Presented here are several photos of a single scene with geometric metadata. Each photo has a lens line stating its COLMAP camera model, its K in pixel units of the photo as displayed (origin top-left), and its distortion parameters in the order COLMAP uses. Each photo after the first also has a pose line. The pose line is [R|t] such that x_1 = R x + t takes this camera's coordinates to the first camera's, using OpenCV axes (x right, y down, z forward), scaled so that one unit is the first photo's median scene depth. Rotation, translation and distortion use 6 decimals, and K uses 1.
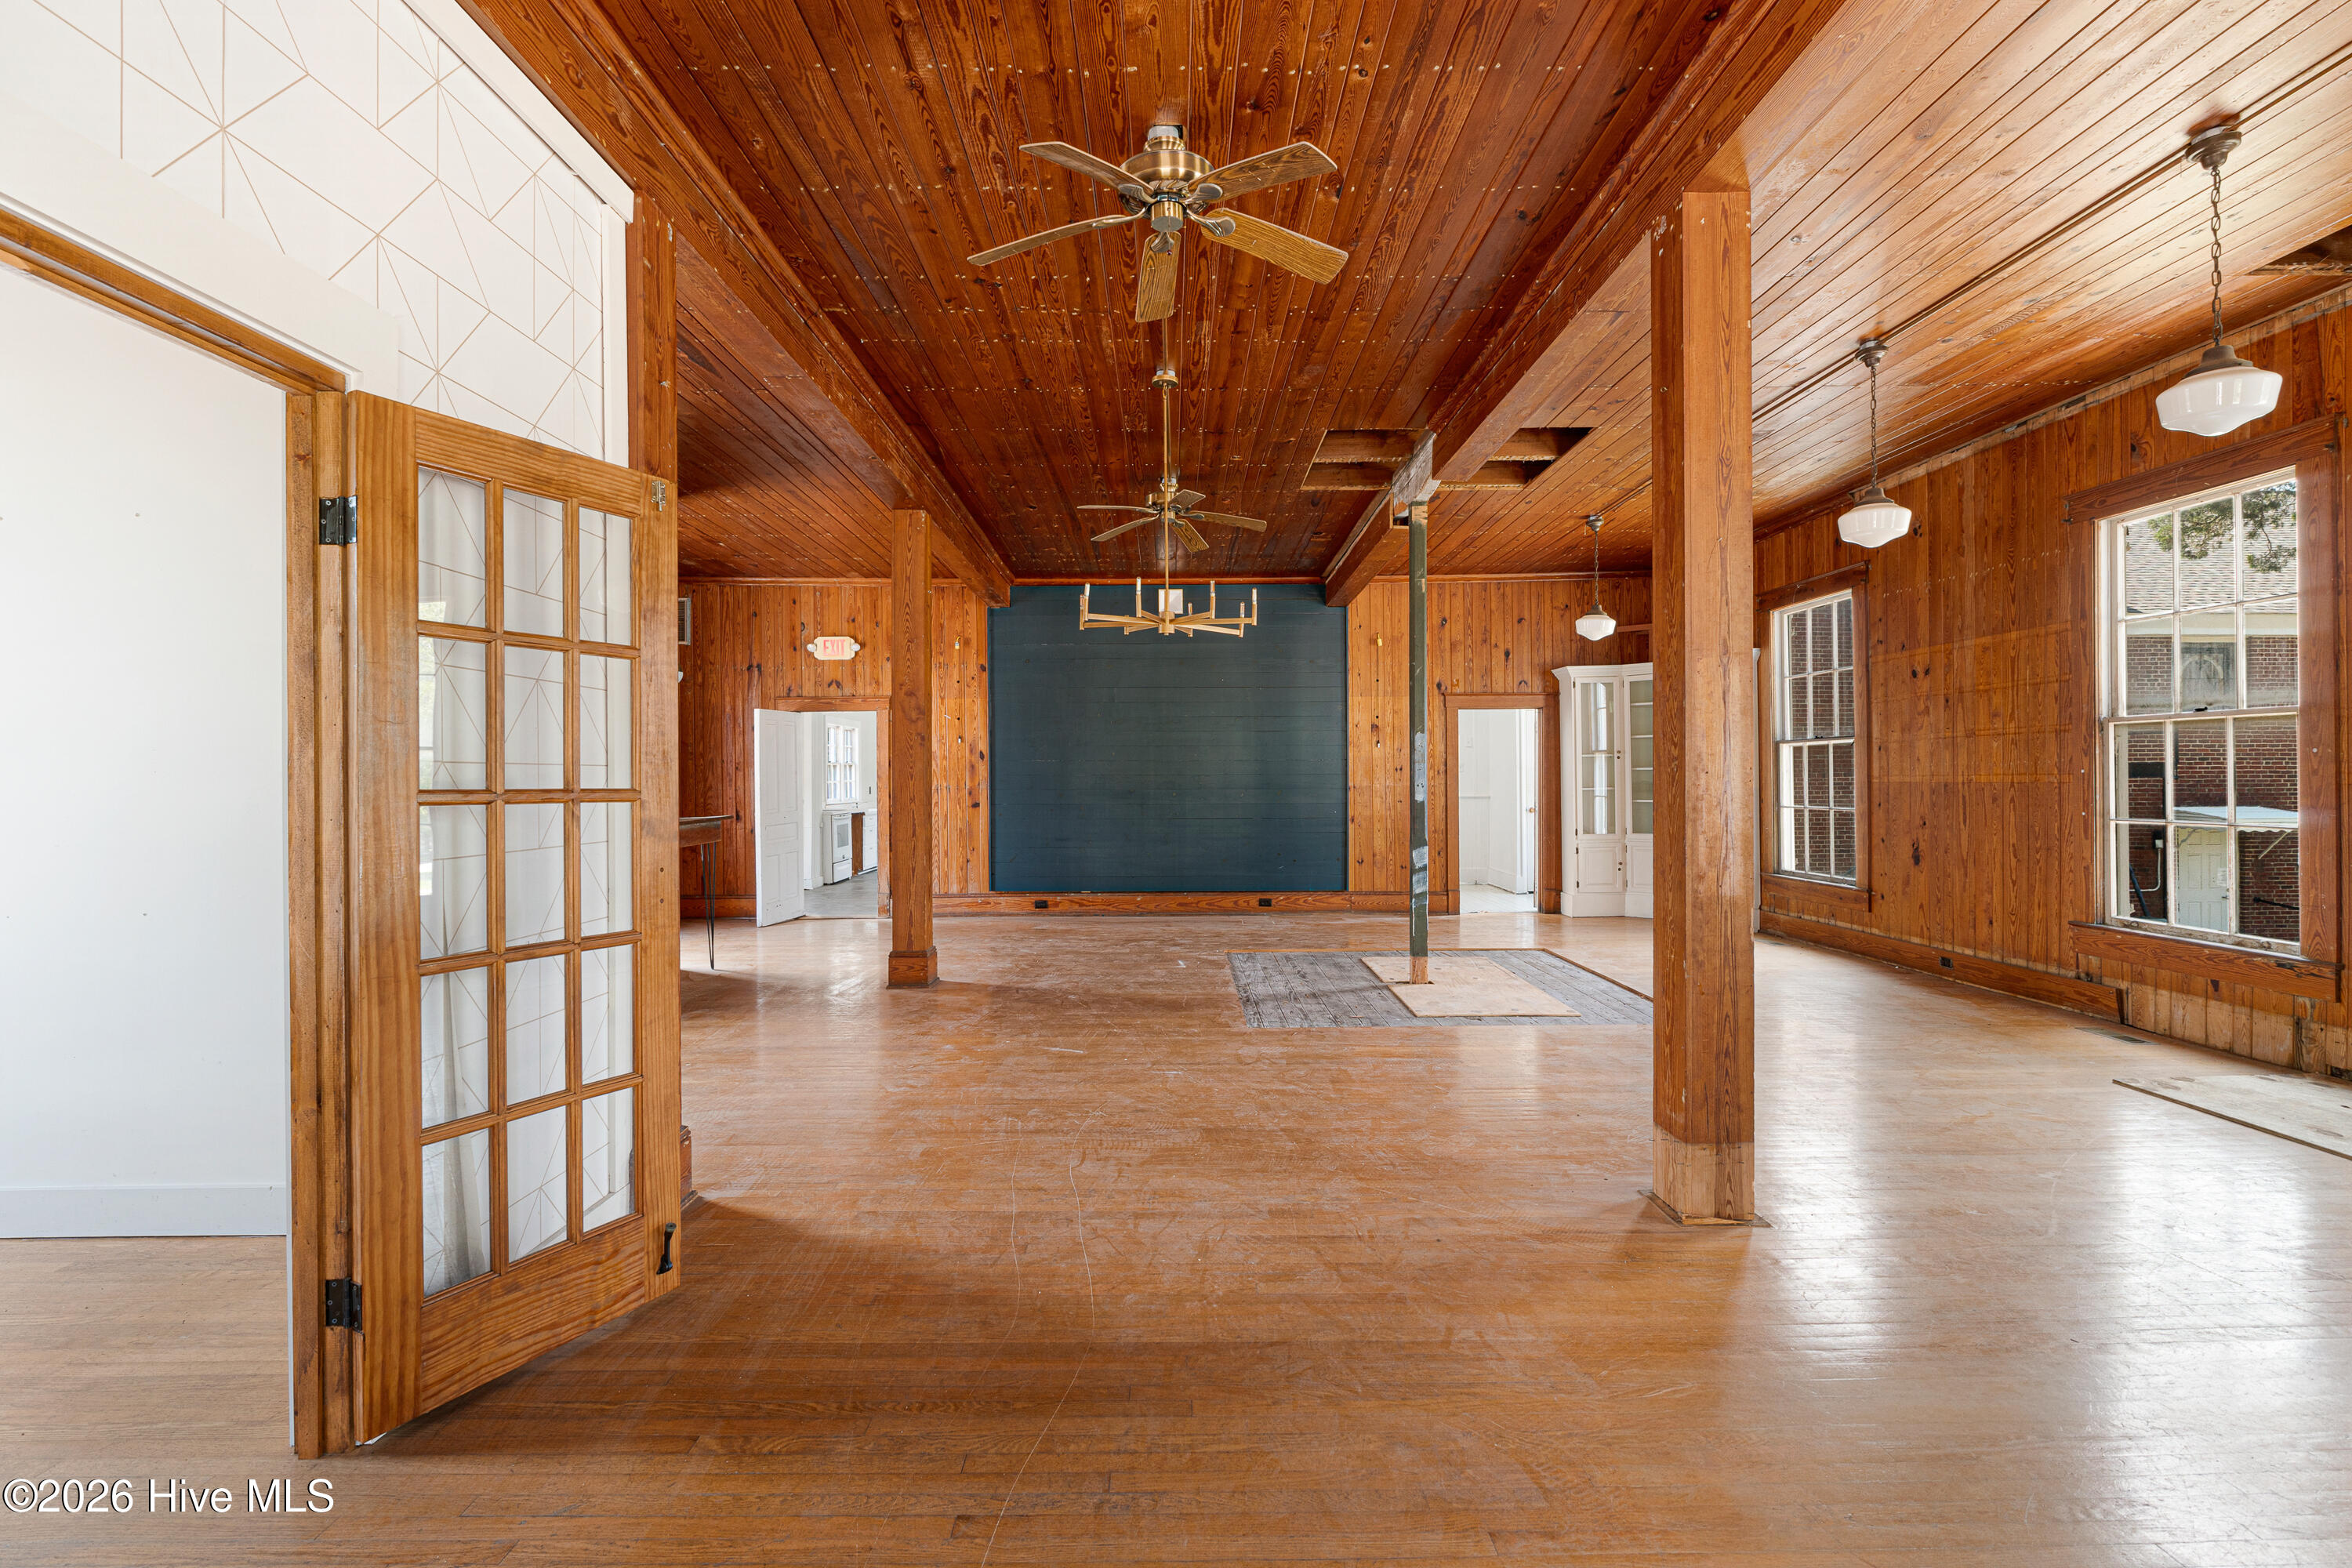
lens RADIAL K [[1086.9, 0, 1176.0], [0, 1086.9, 784.0], [0, 0, 1]] dist [0.000014, -0.000008]
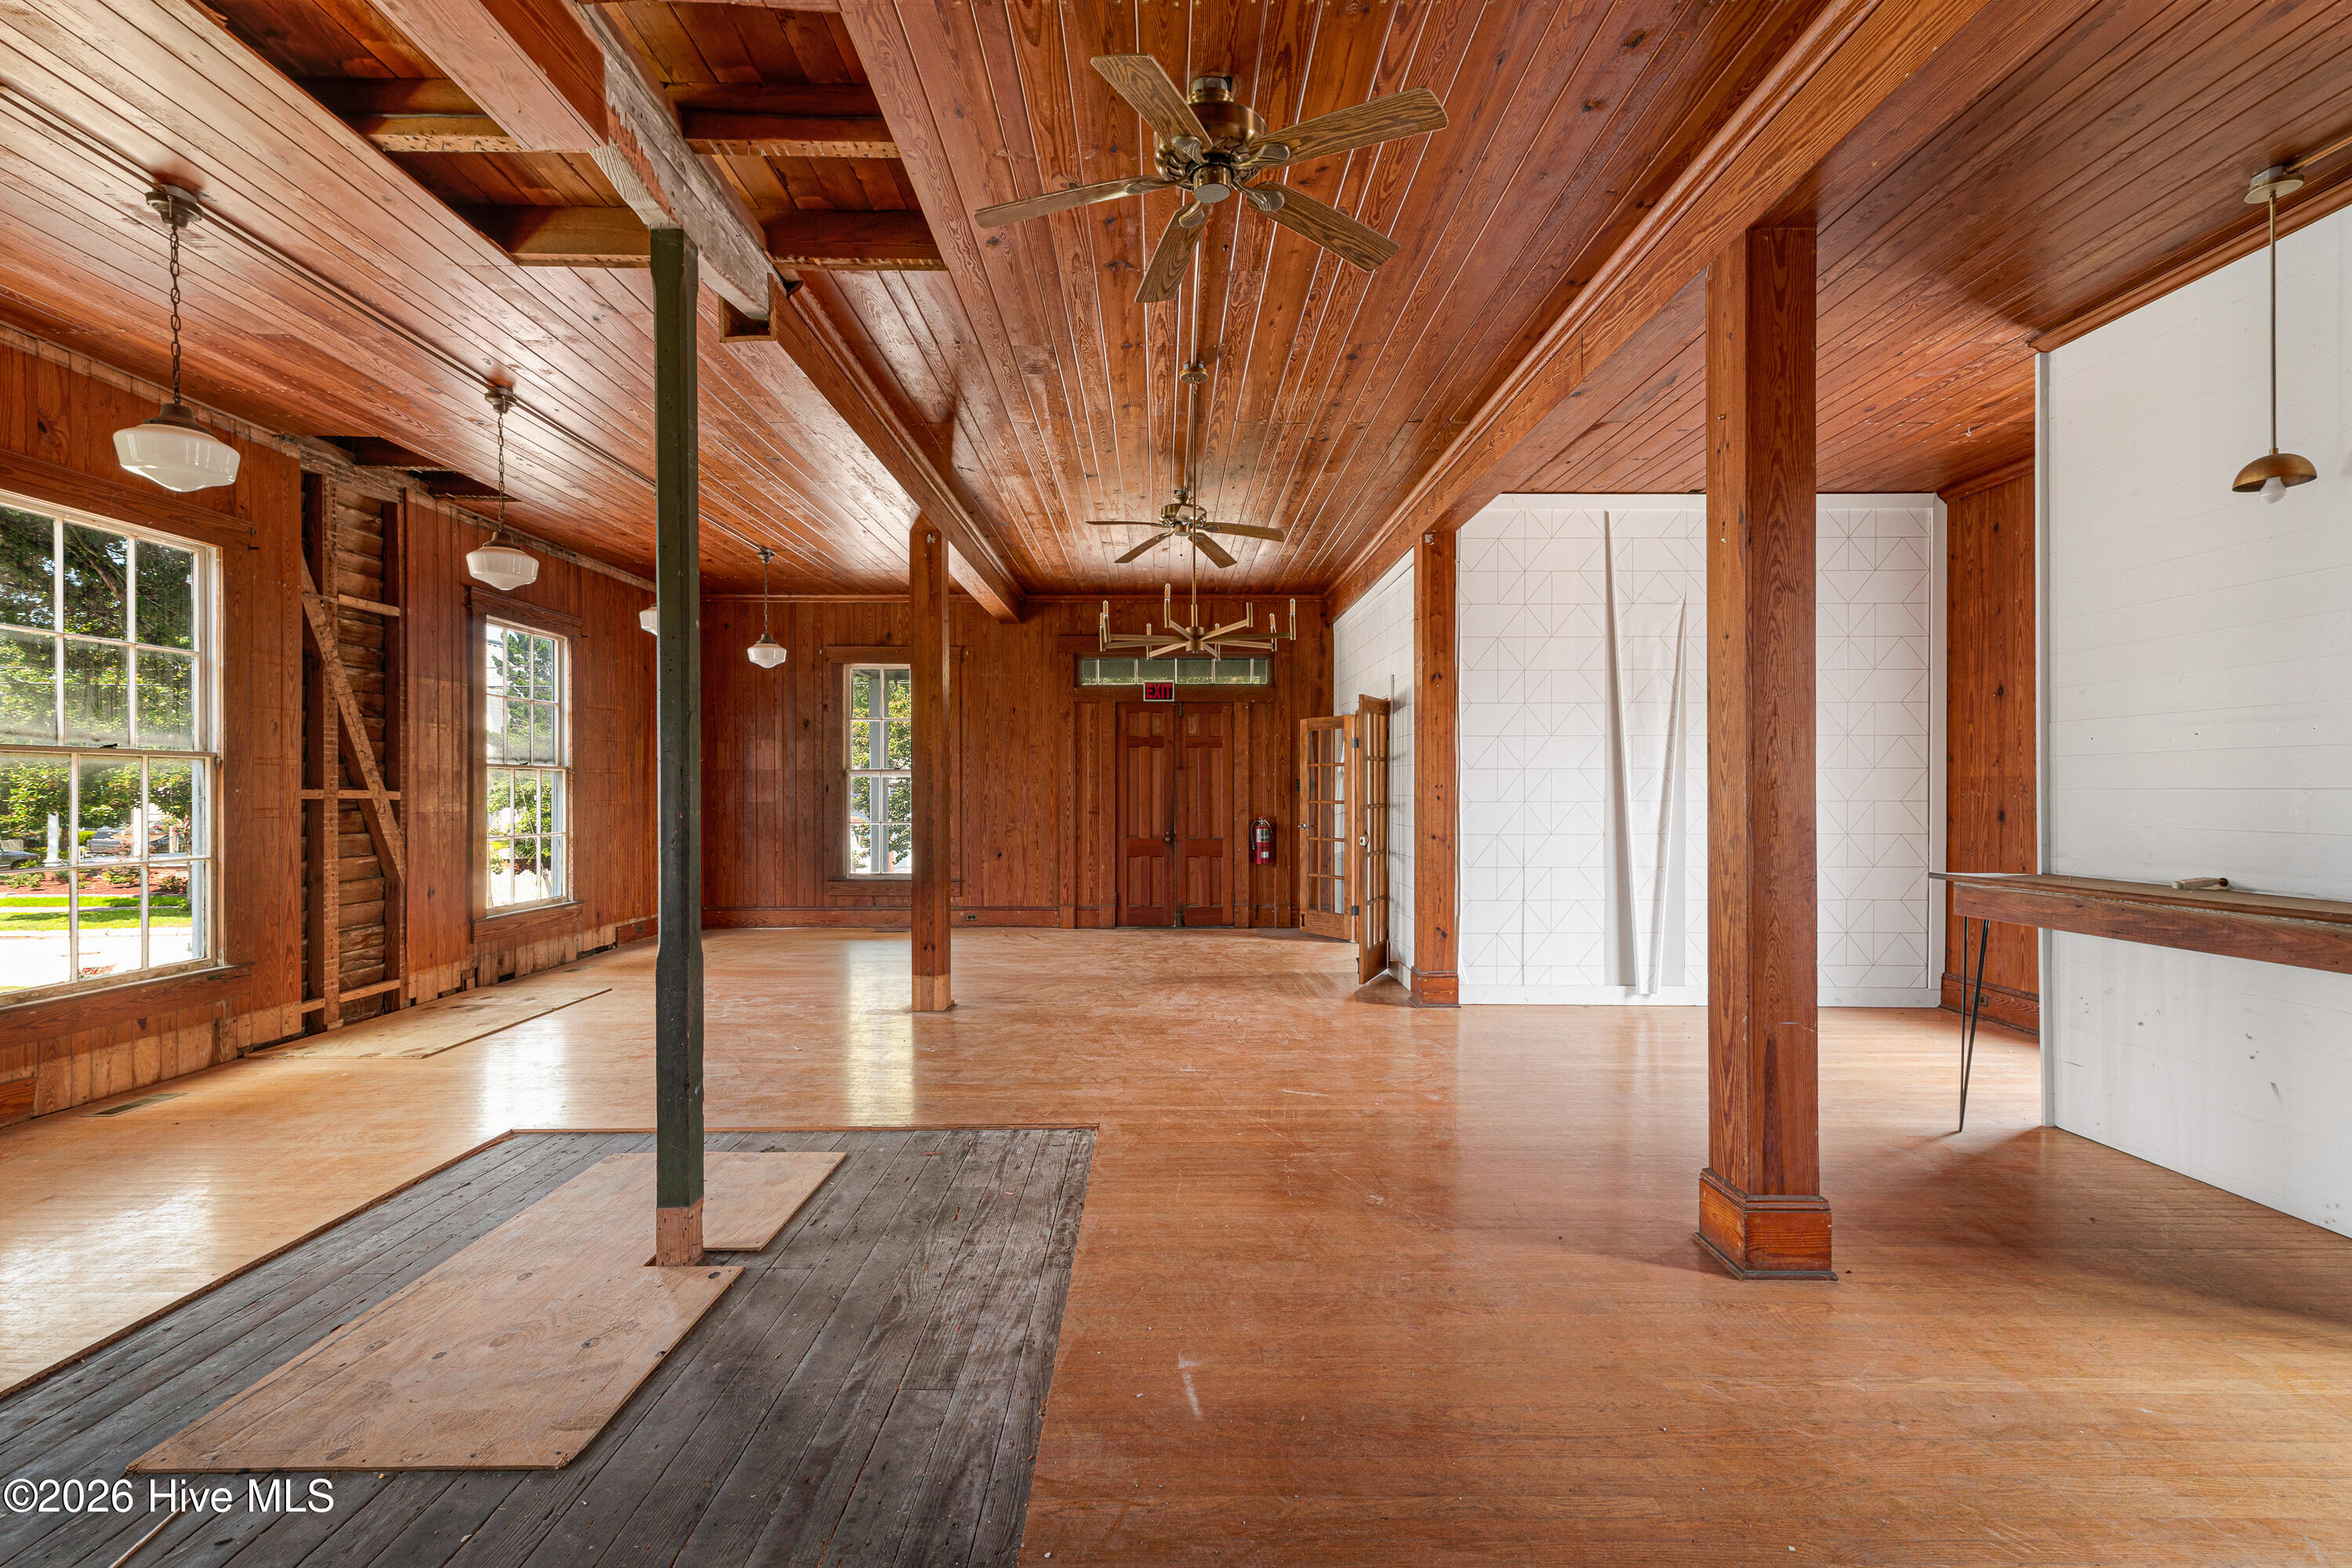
lens RADIAL K [[1011.5, 0, 1179.0], [0, 1011.5, 793.1], [0, 0, 1]] dist [0.010988, 0.000213]
pose [[-0.999719, 0.017318, -0.016199, 0.012381], [0.017158, 0.999803, 0.009983, -0.014836], [0.016368, 0.009702, -0.999819, 1.505504]]
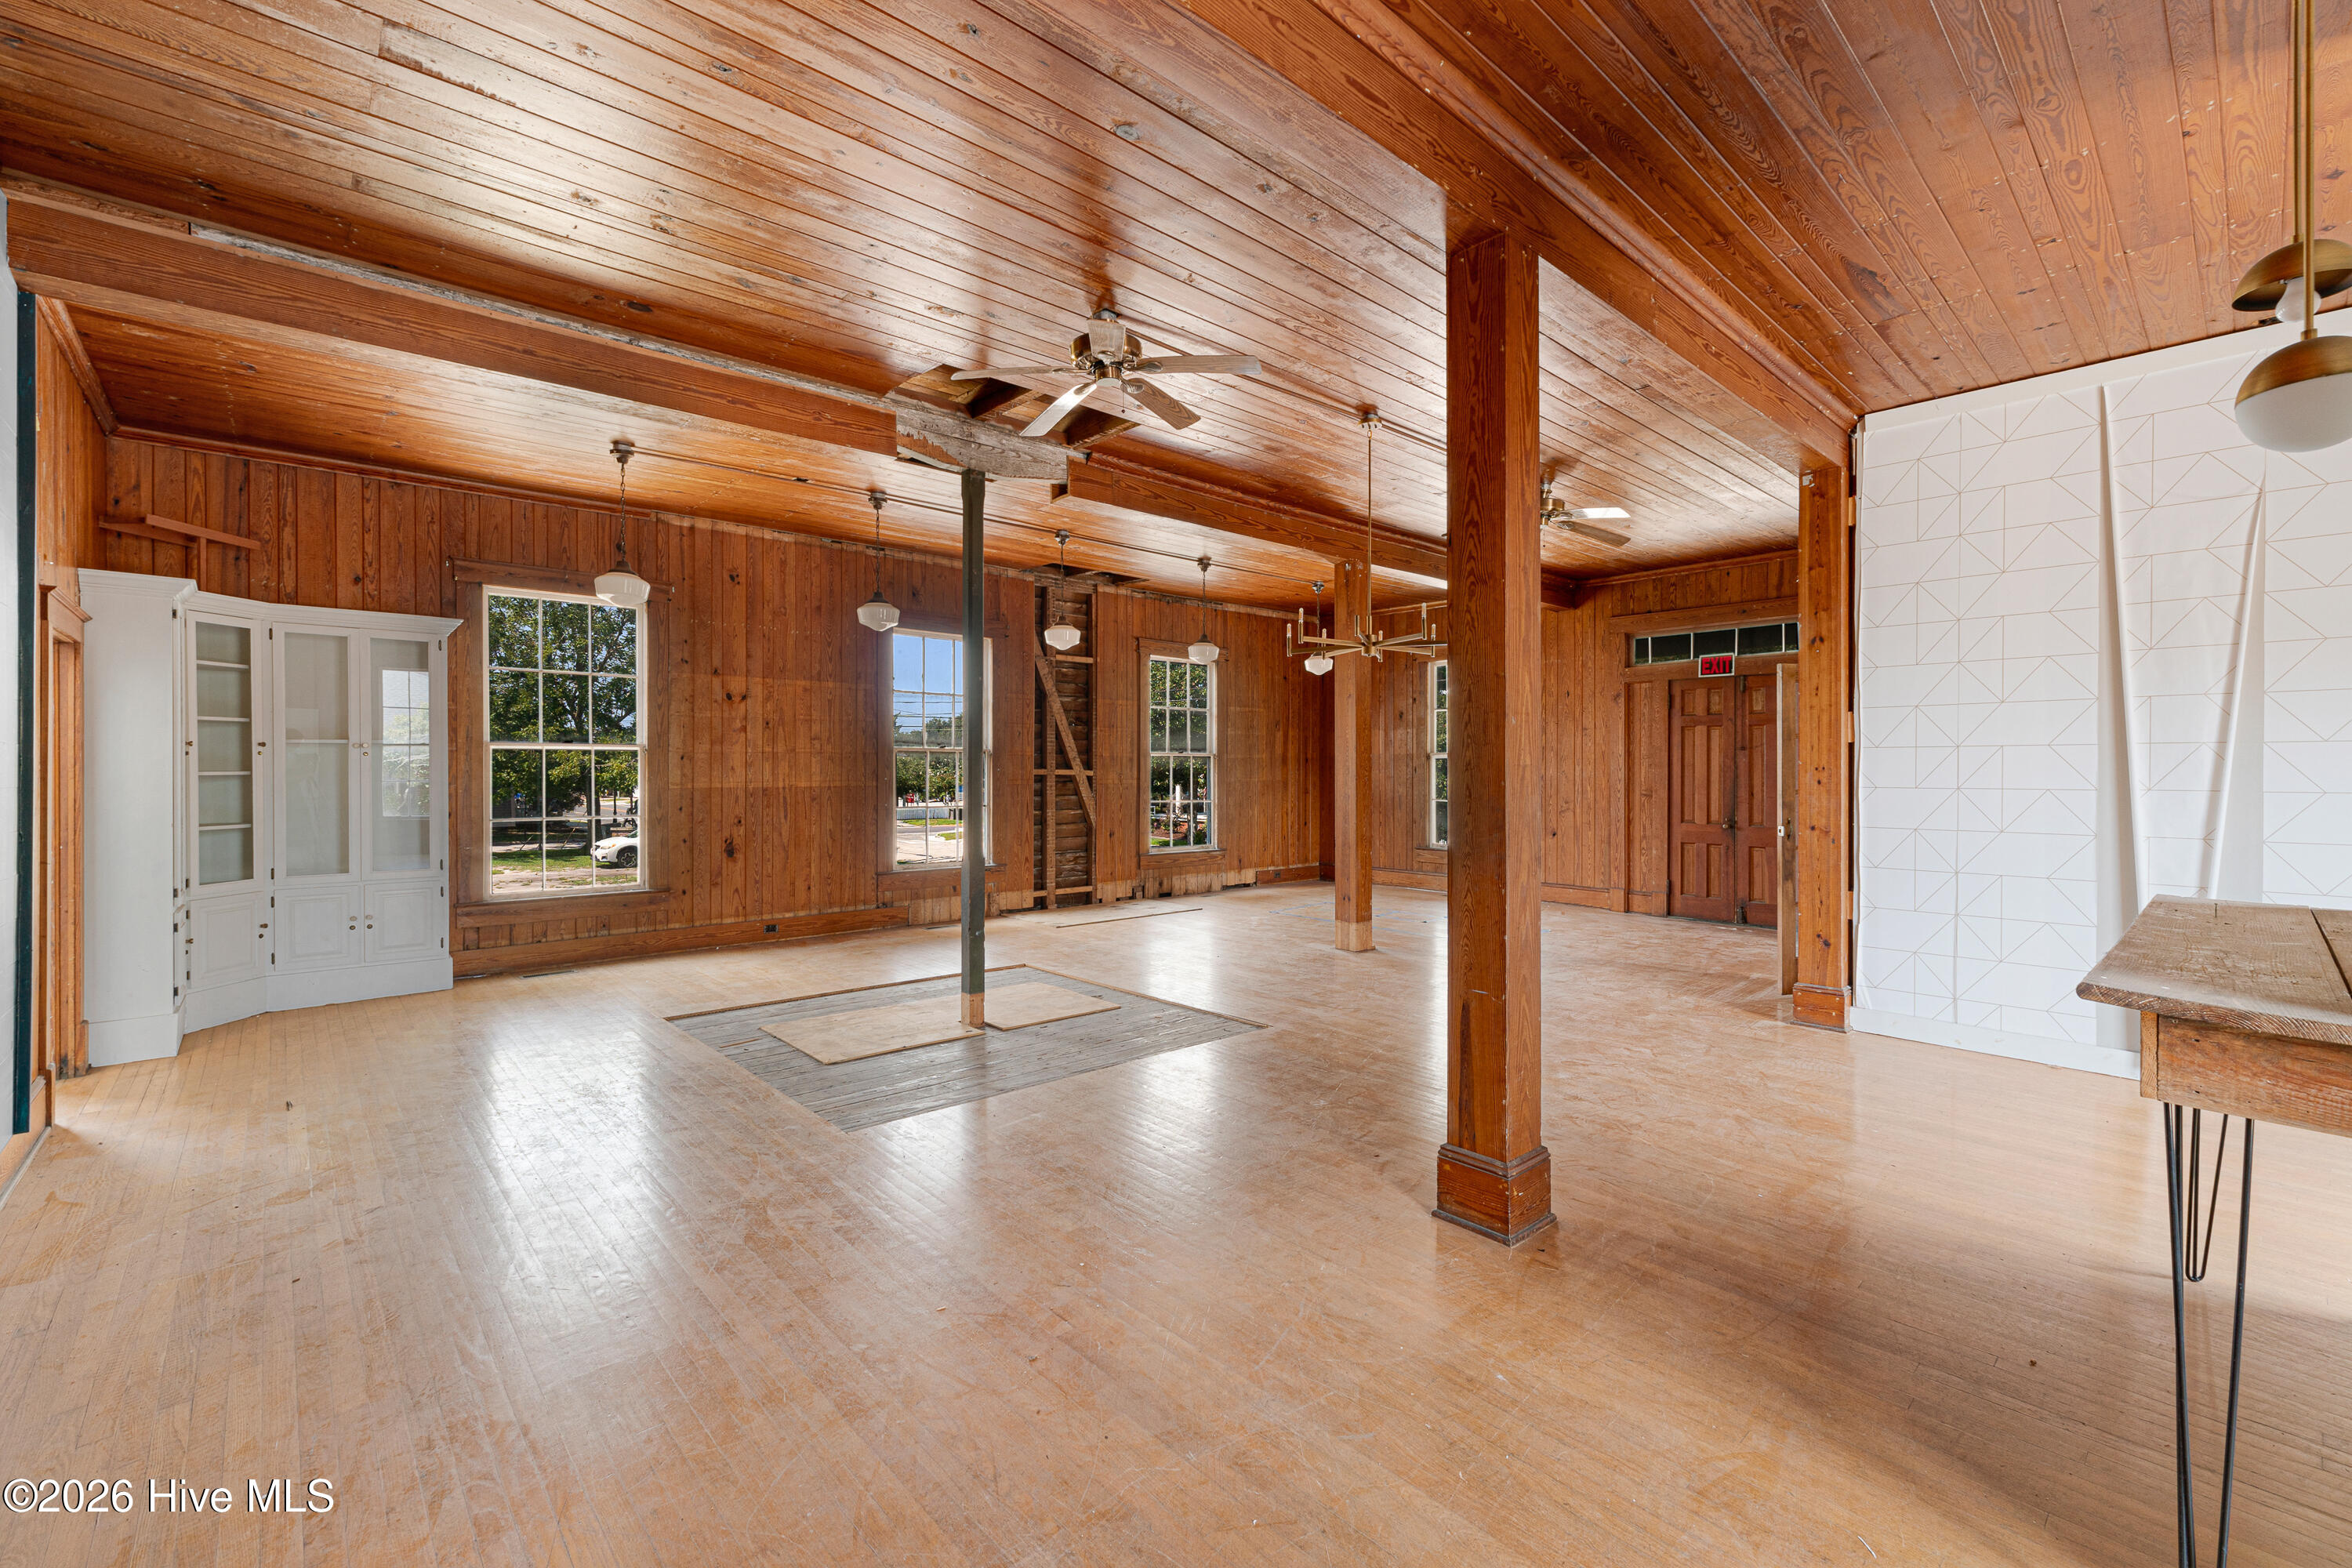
lens RADIAL K [[1011.5, 0, 1179.0], [0, 1011.5, 793.1], [0, 0, 1]] dist [0.010988, 0.000213]
pose [[-0.675147, -0.002486, 0.737679, -0.506392], [0.012645, 0.999808, 0.014942, -0.006756], [-0.737575, 0.019416, -0.674986, 1.486565]]
